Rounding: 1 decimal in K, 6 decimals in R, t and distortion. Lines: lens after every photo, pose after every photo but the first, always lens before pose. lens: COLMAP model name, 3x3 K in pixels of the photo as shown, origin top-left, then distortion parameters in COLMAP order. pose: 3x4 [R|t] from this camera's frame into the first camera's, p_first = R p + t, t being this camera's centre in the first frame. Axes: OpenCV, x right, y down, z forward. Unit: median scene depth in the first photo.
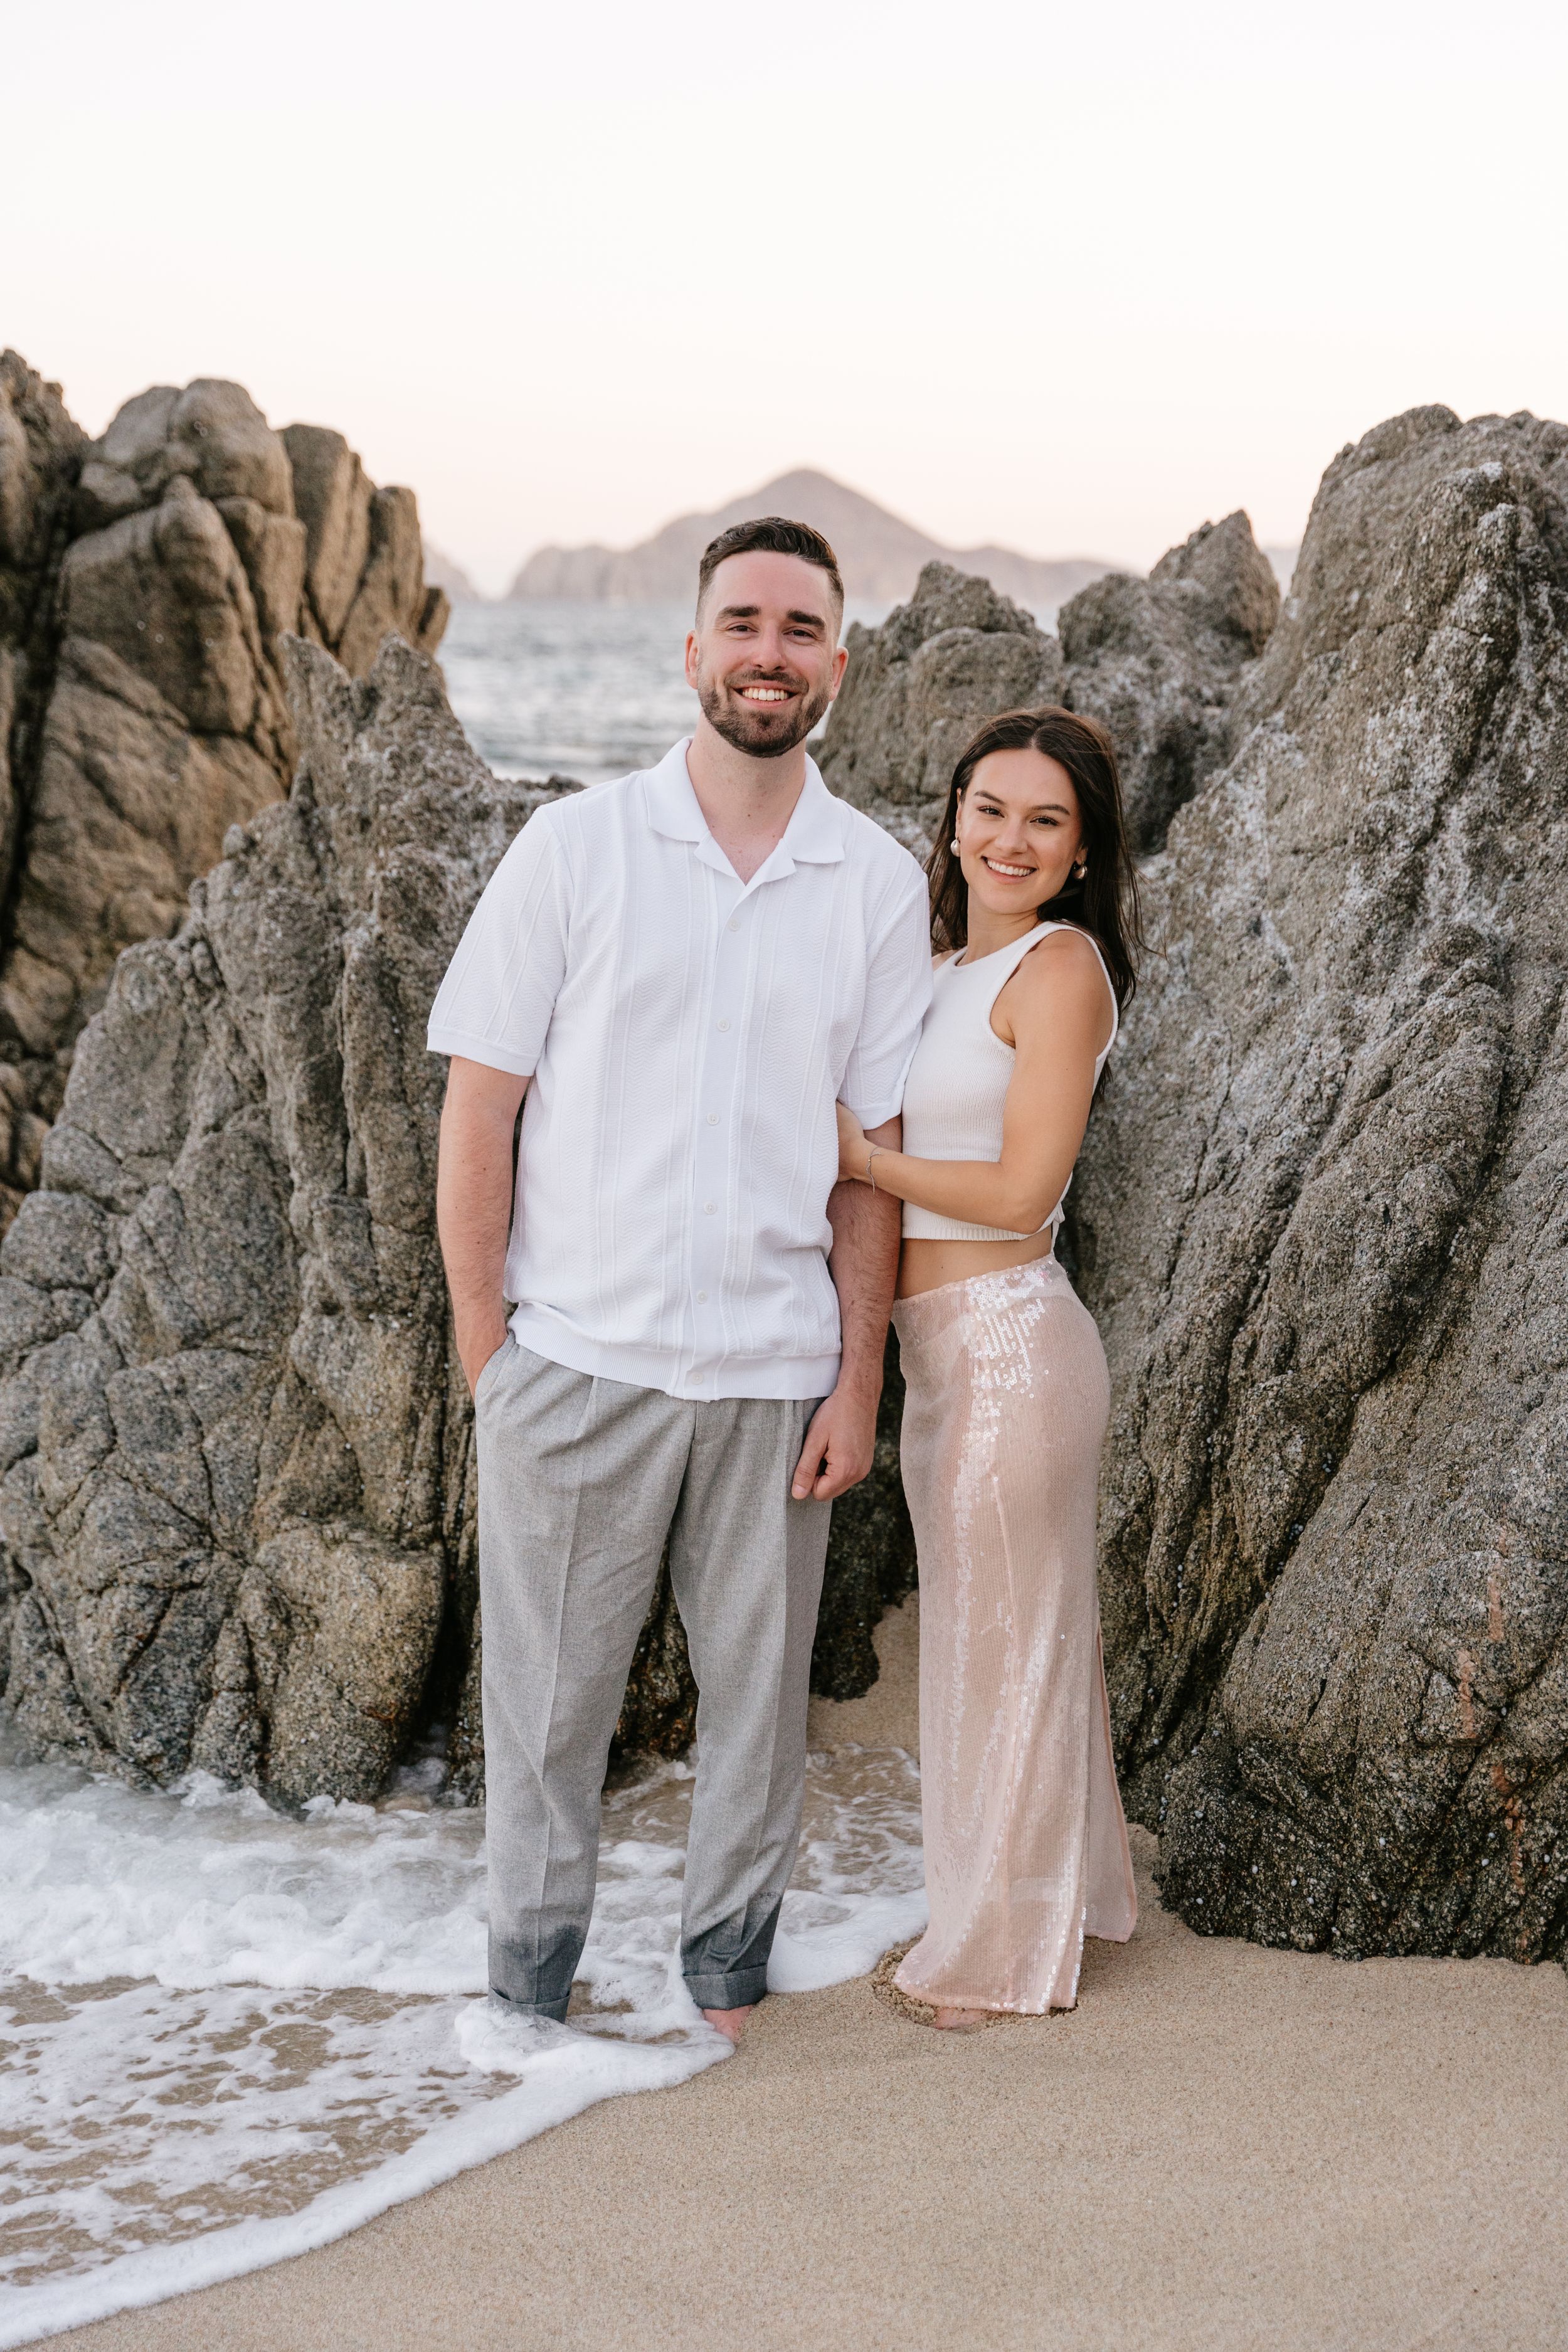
lens RADIAL K [[3488.8, 0, 783.2], [0, 3488.8, 1162.4], [0, 0, 1]] dist [0.005314, 0.000000]
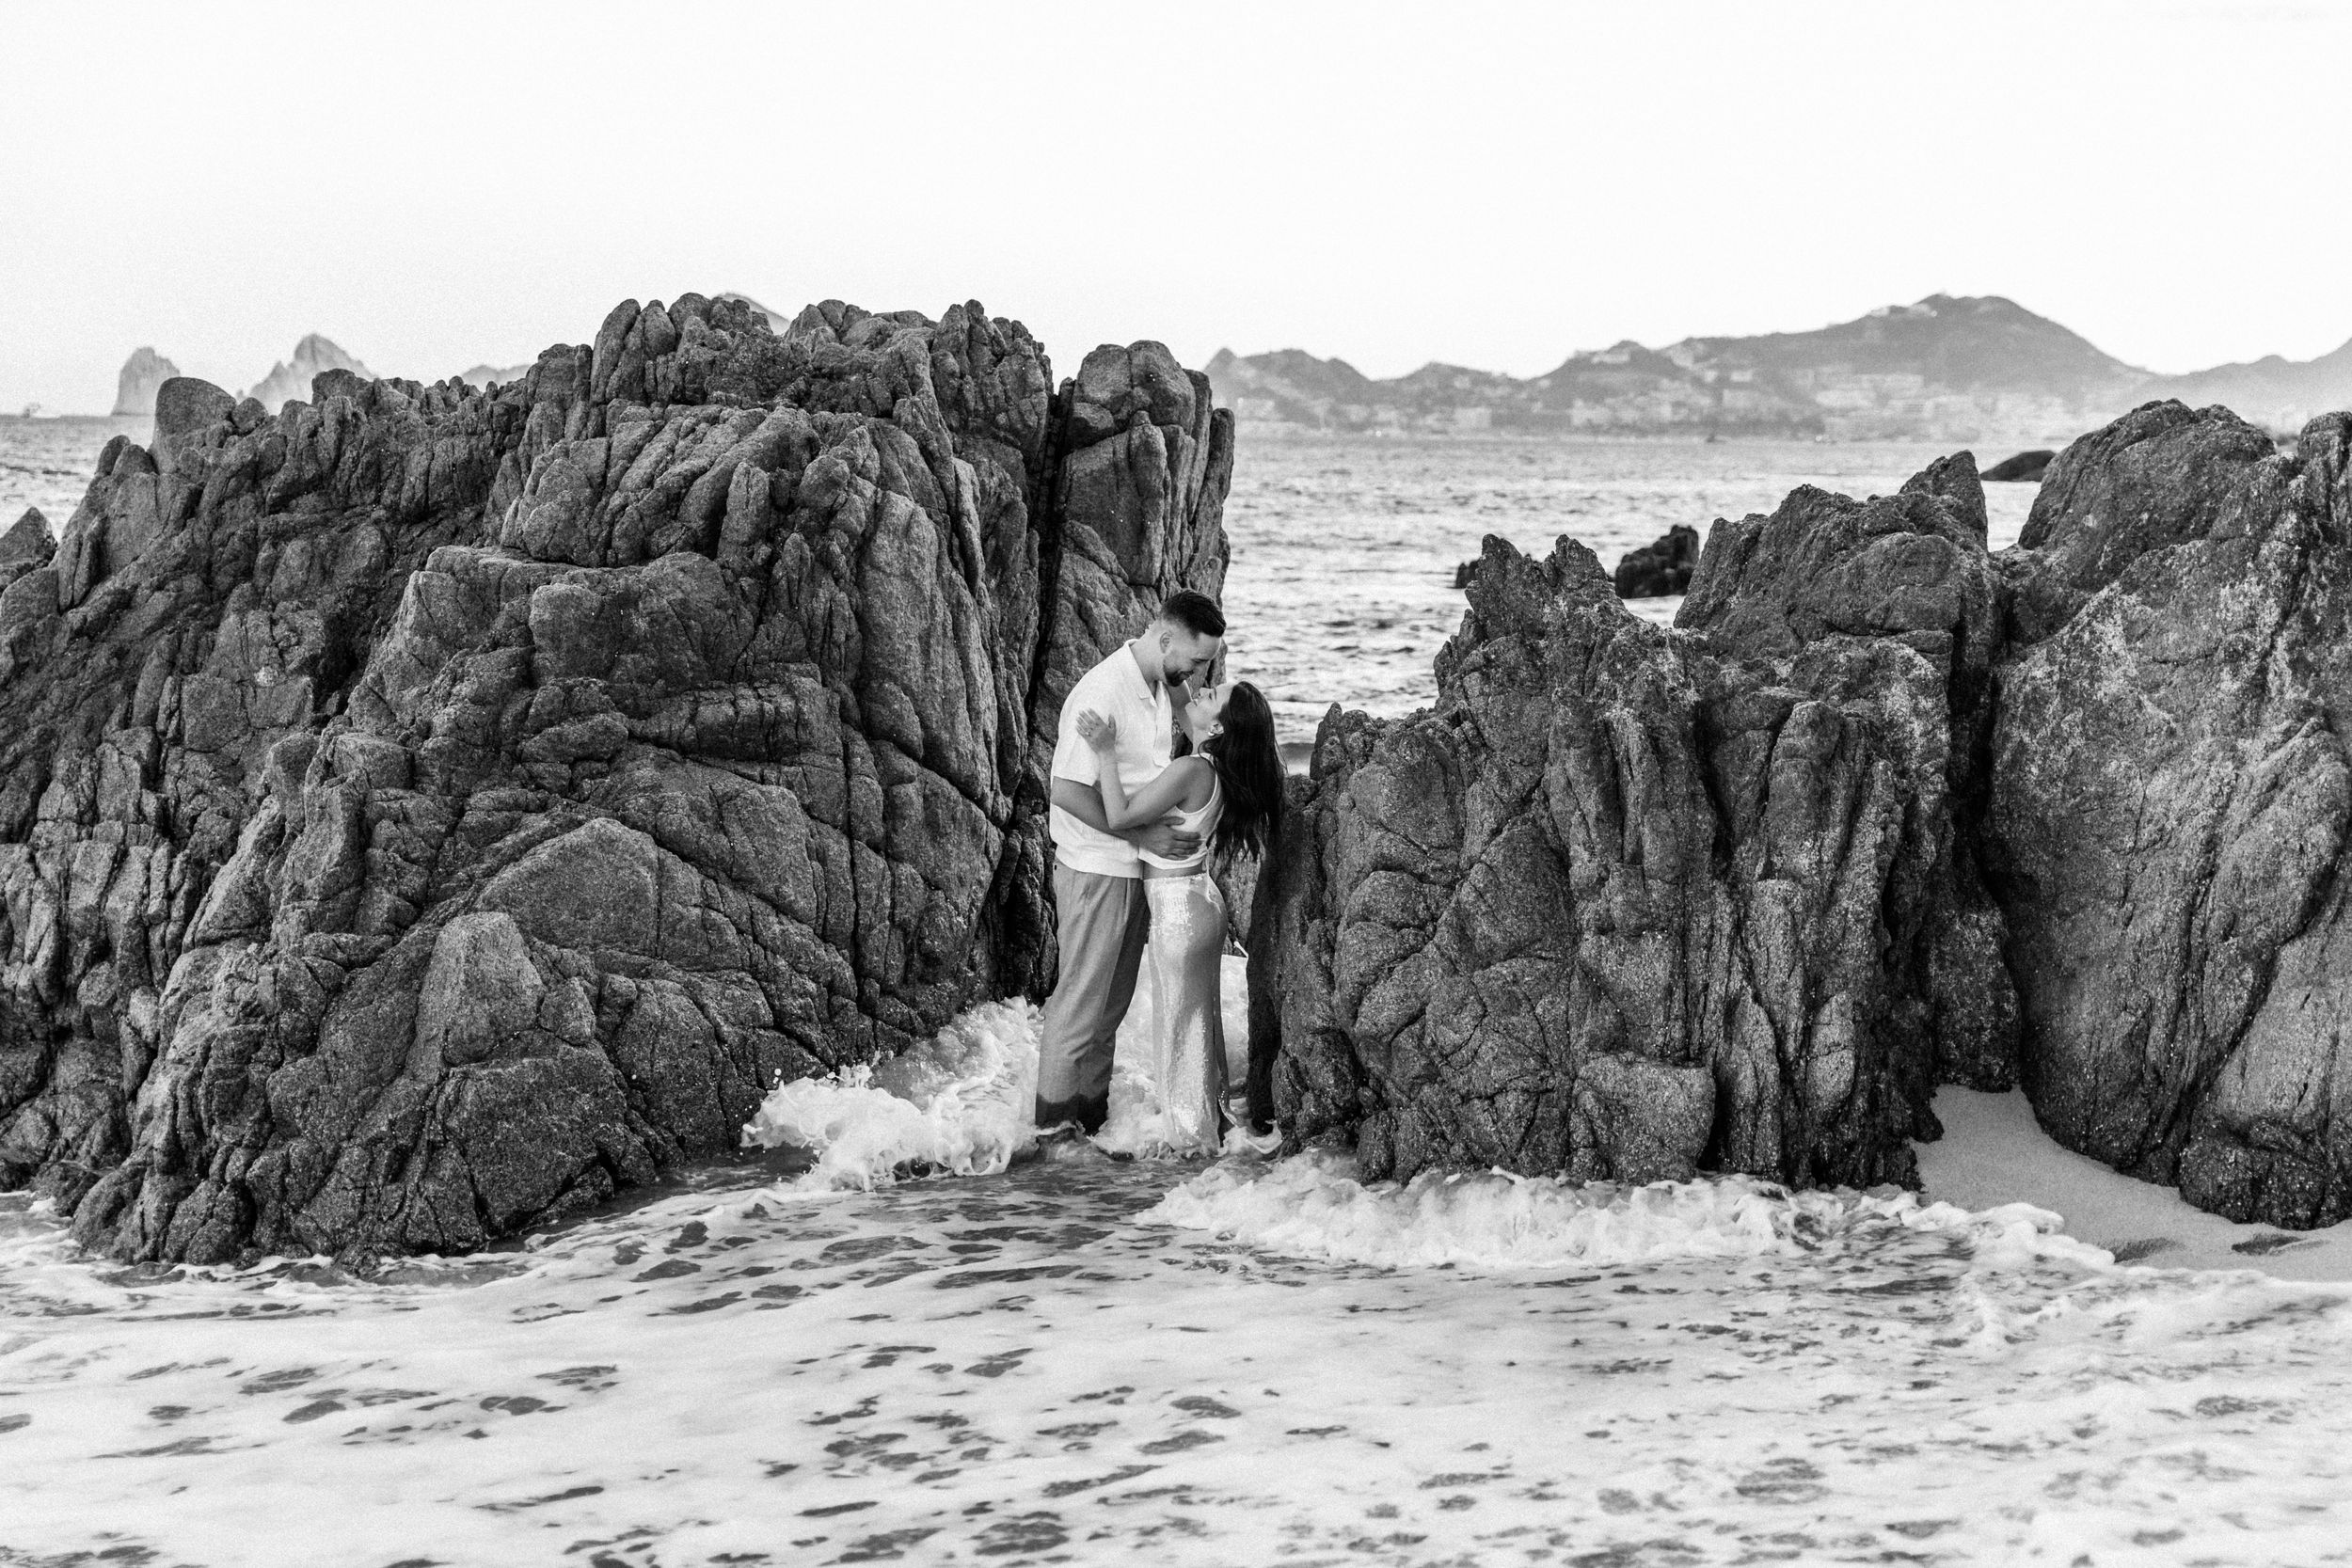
lens RADIAL K [[3331.3, 0, 1177.4], [0, 3331.3, 796.4], [0, 0, 1]] dist [-0.001626, 0.000000]
pose [[0.992239, -0.012082, 0.123757, -0.558842], [0.018147, 0.998683, -0.047997, 0.052321], [-0.123015, 0.049870, 0.991151, -0.622531]]
